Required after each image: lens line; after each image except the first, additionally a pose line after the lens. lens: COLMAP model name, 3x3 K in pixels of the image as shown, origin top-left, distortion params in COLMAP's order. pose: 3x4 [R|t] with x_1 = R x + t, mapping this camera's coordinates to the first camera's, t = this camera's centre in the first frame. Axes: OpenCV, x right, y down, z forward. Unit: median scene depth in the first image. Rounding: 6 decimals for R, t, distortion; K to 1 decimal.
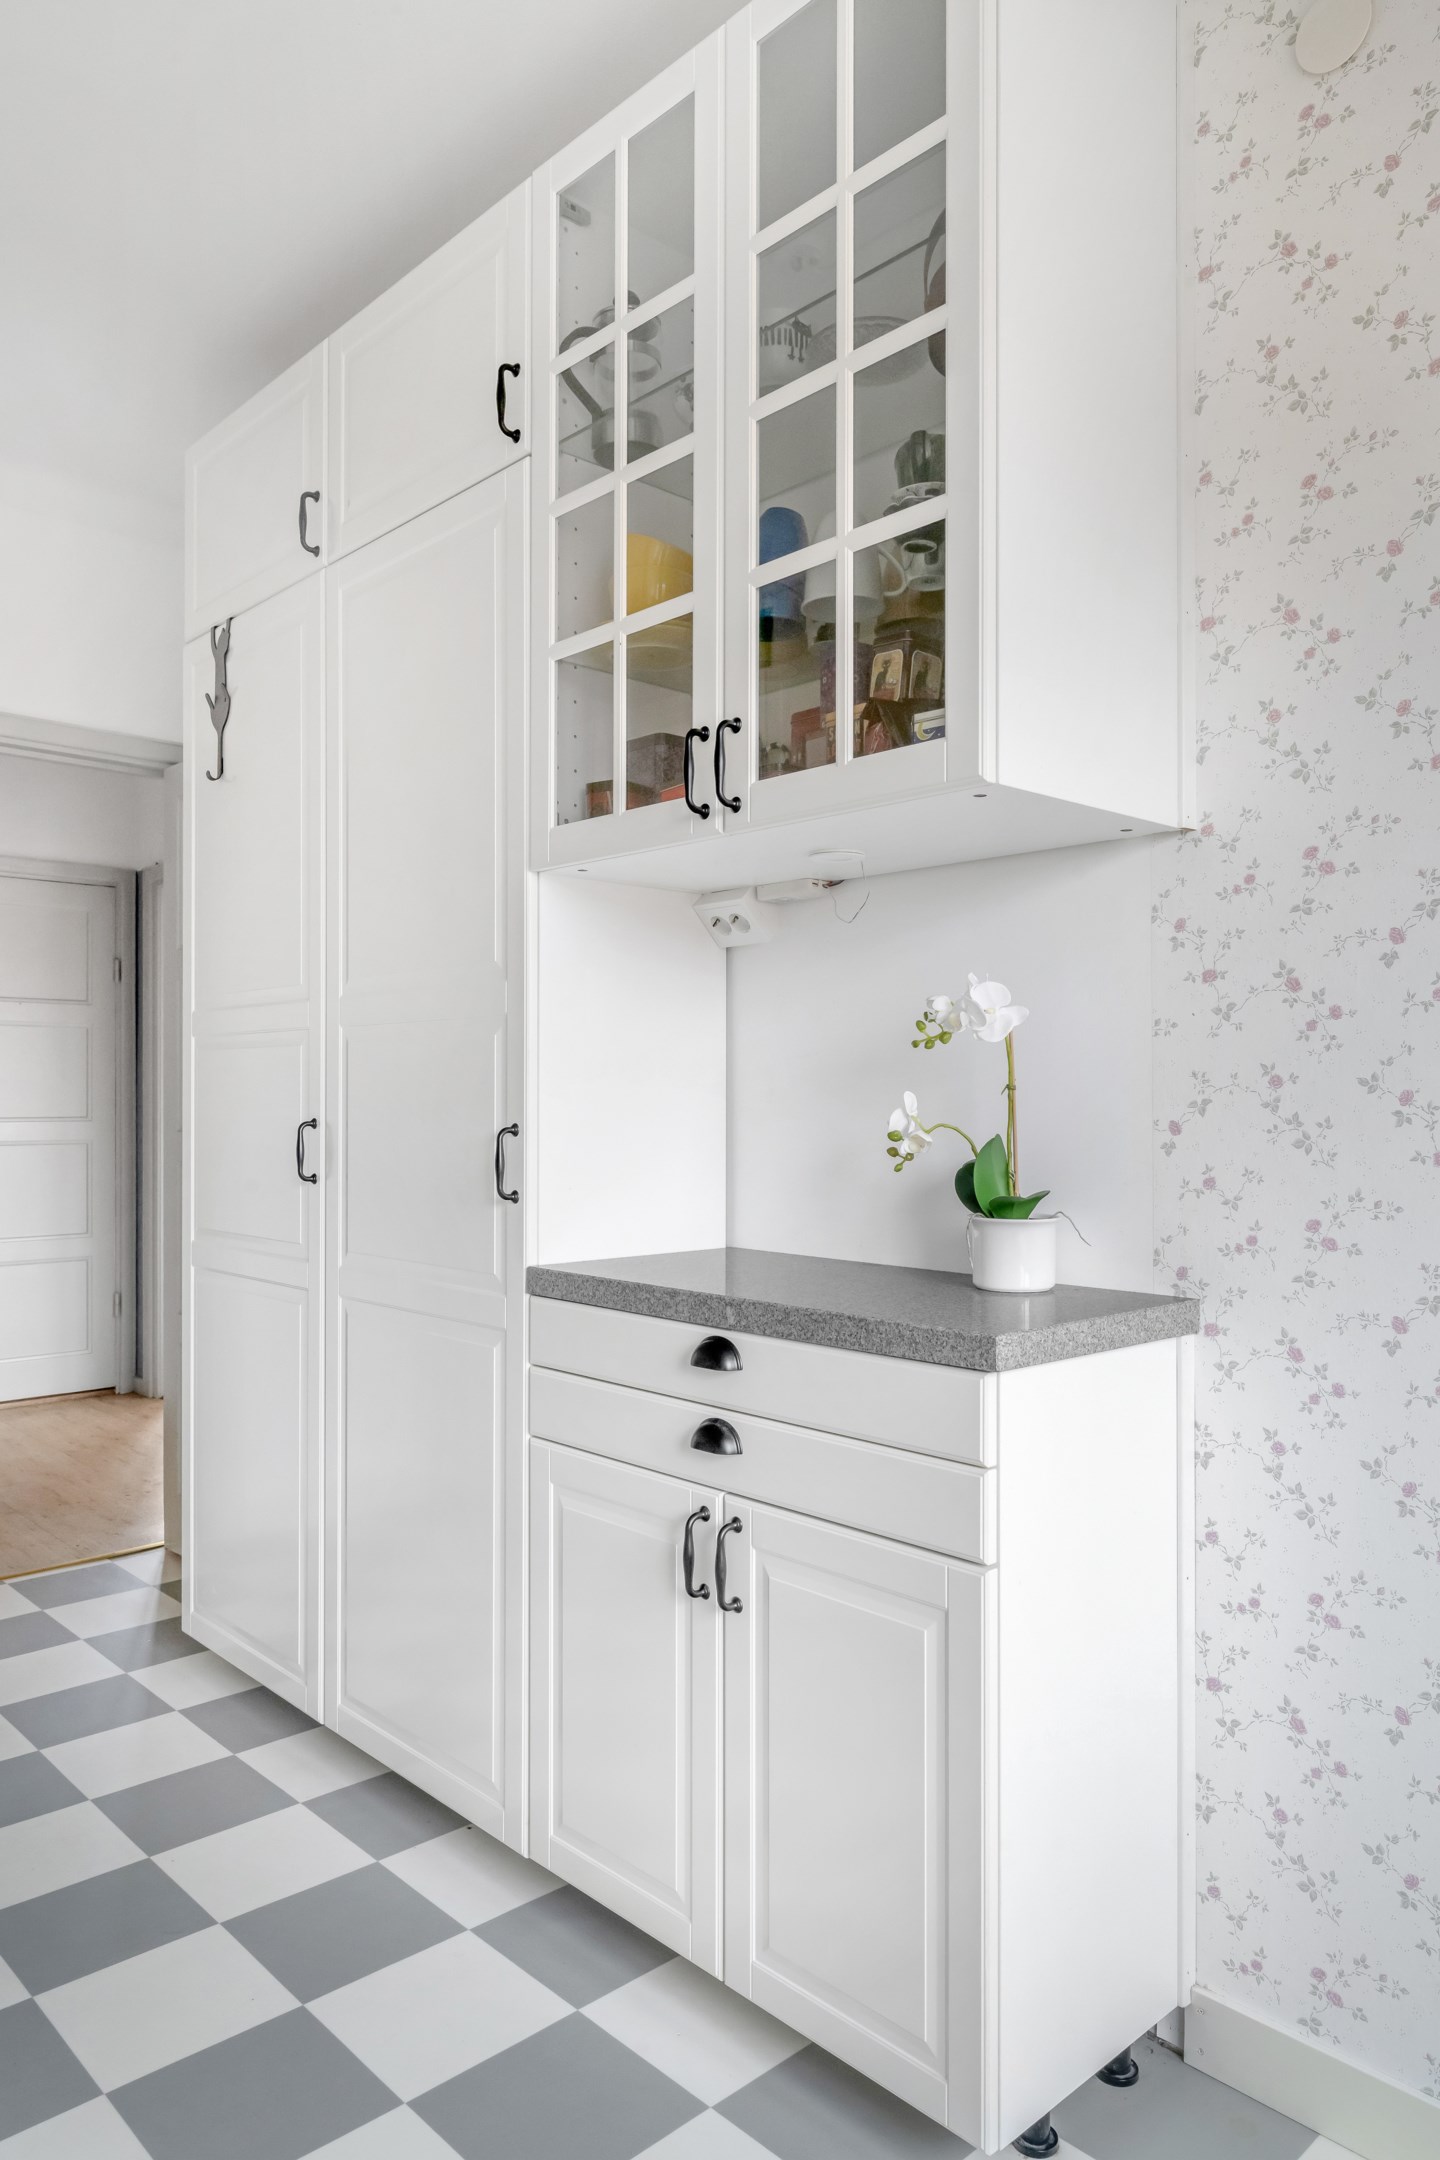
lens RADIAL K [[1435.1, 0, 719.4], [0, 1435.1, 1077.5], [0, 0, 1]] dist [0.005427, -0.000175]
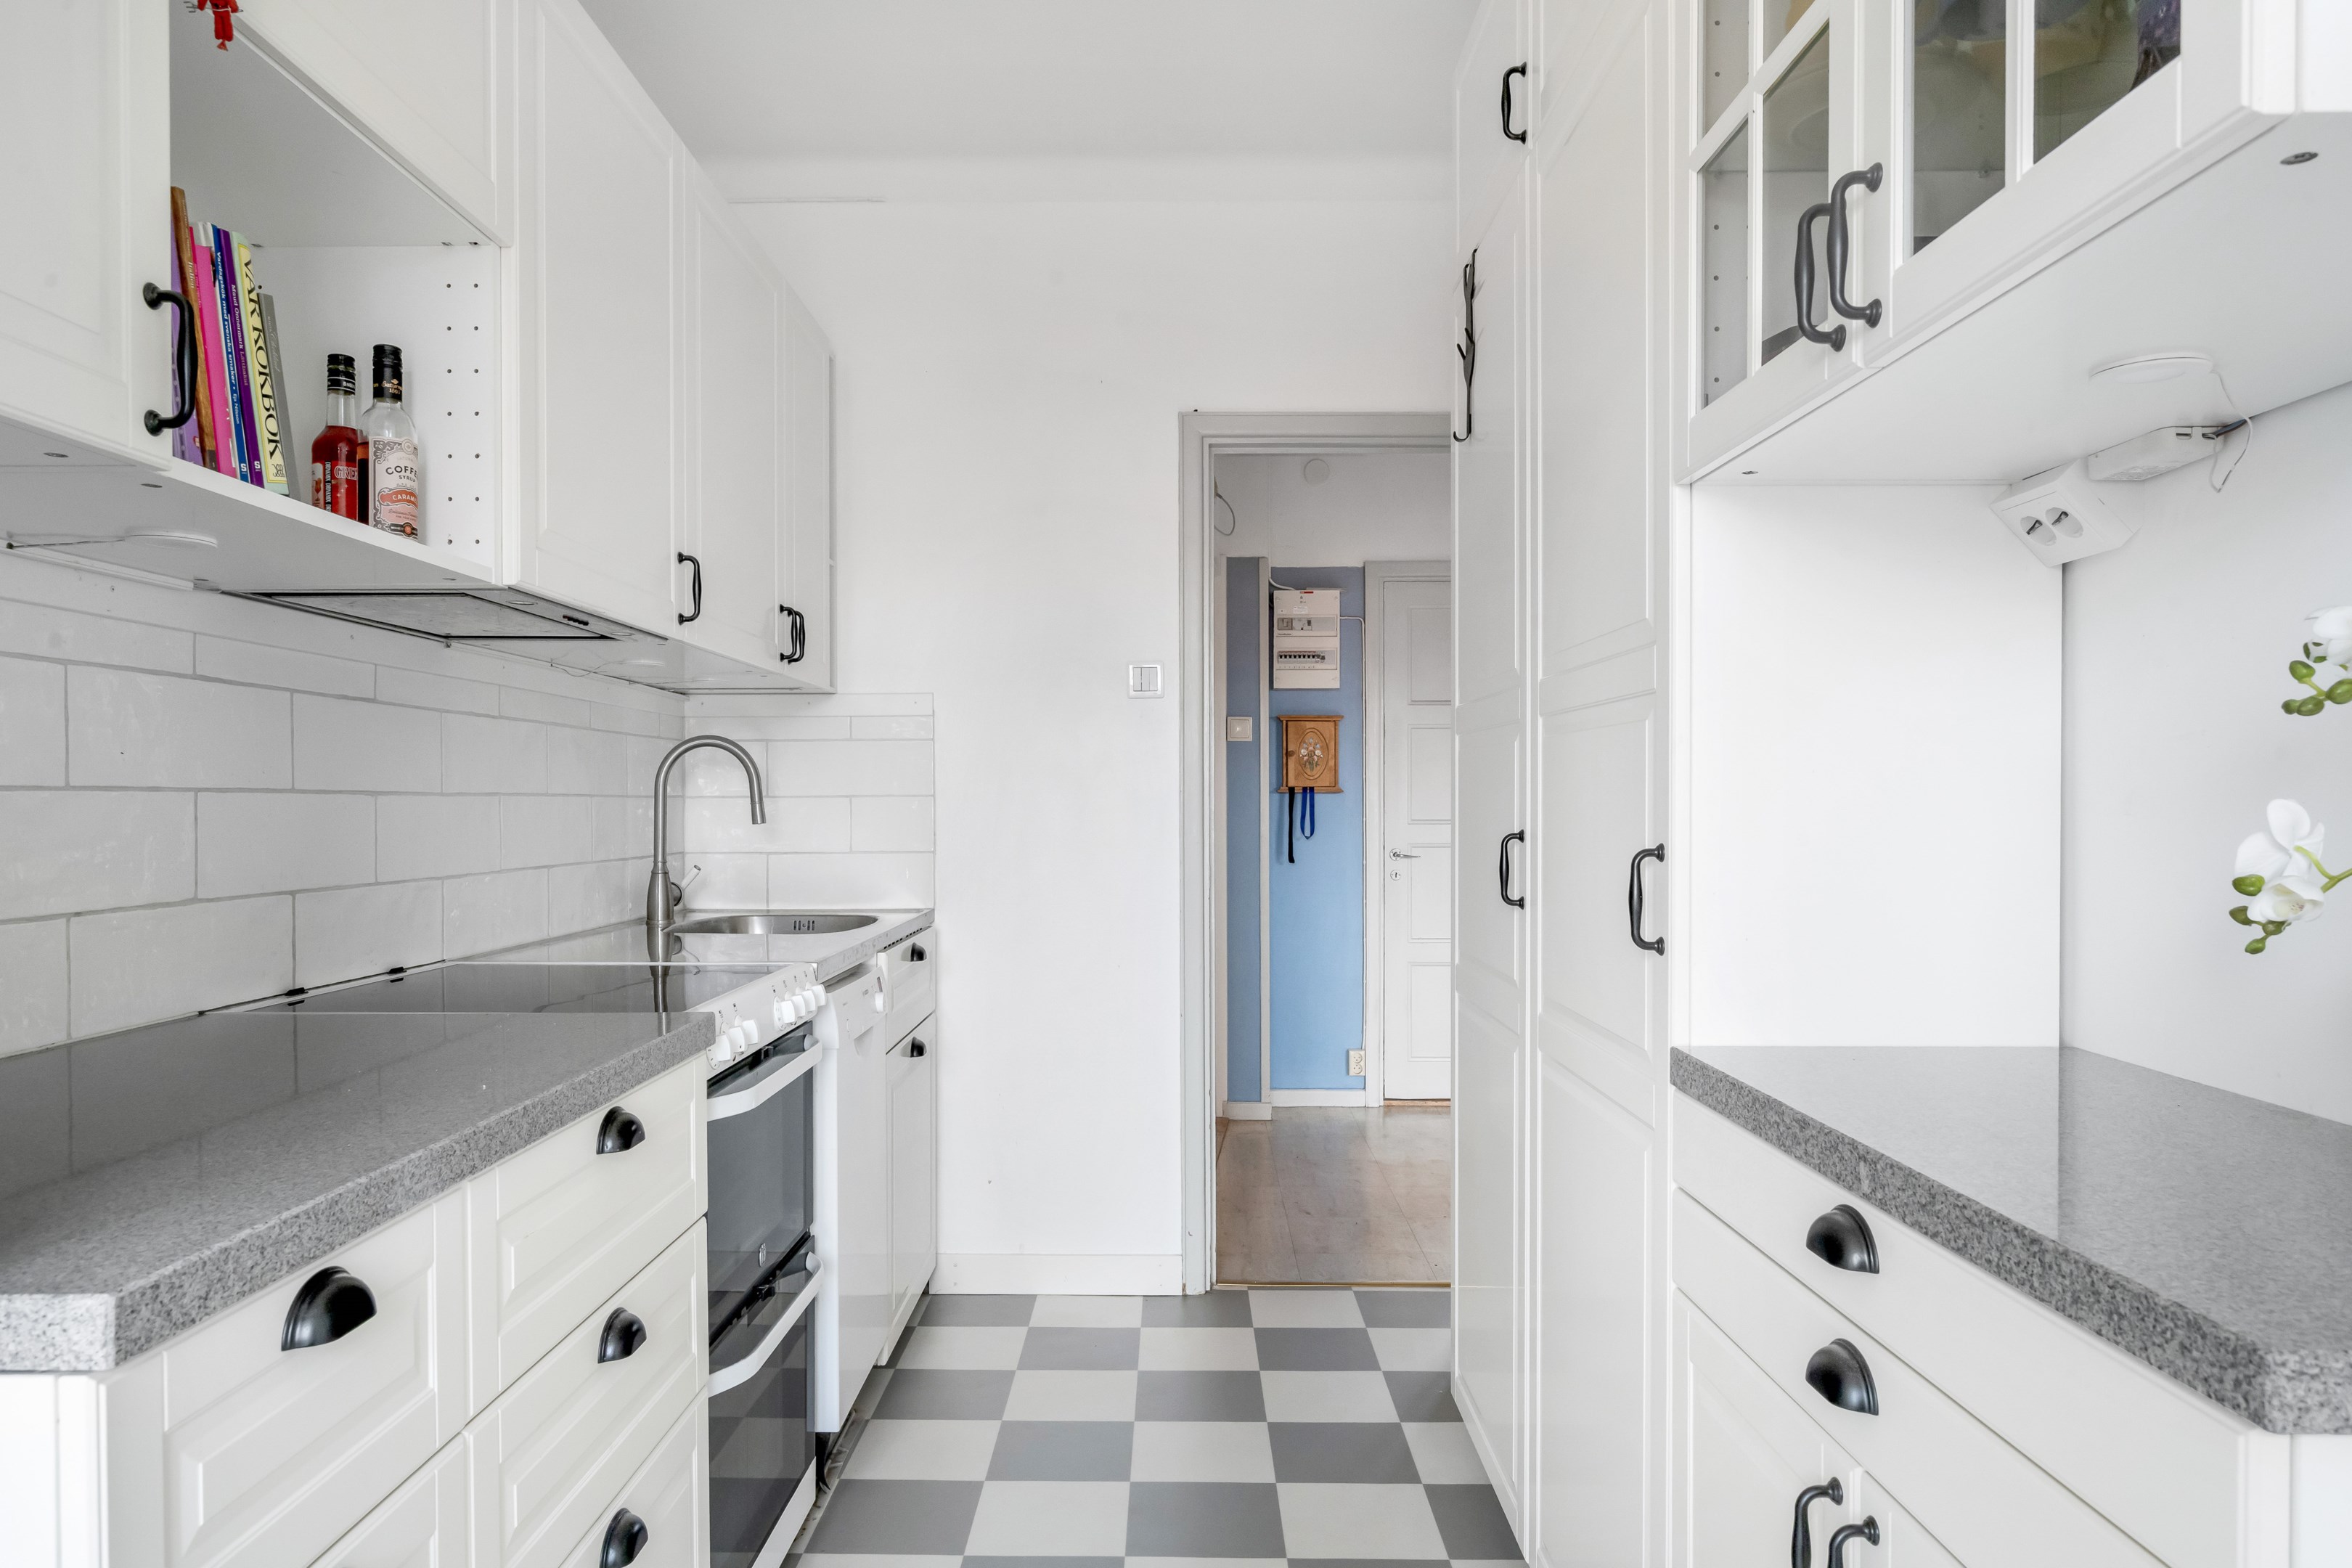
lens RADIAL K [[1461.4, 0, 1174.7], [0, 1461.4, 806.3], [0, 0, 1]] dist [0.006411, -0.004887]
pose [[0.724116, 0.001933, -0.689676, 0.206570], [0.012920, 0.999783, 0.016368, -0.001590], [0.689557, -0.020763, 0.723933, 0.345595]]
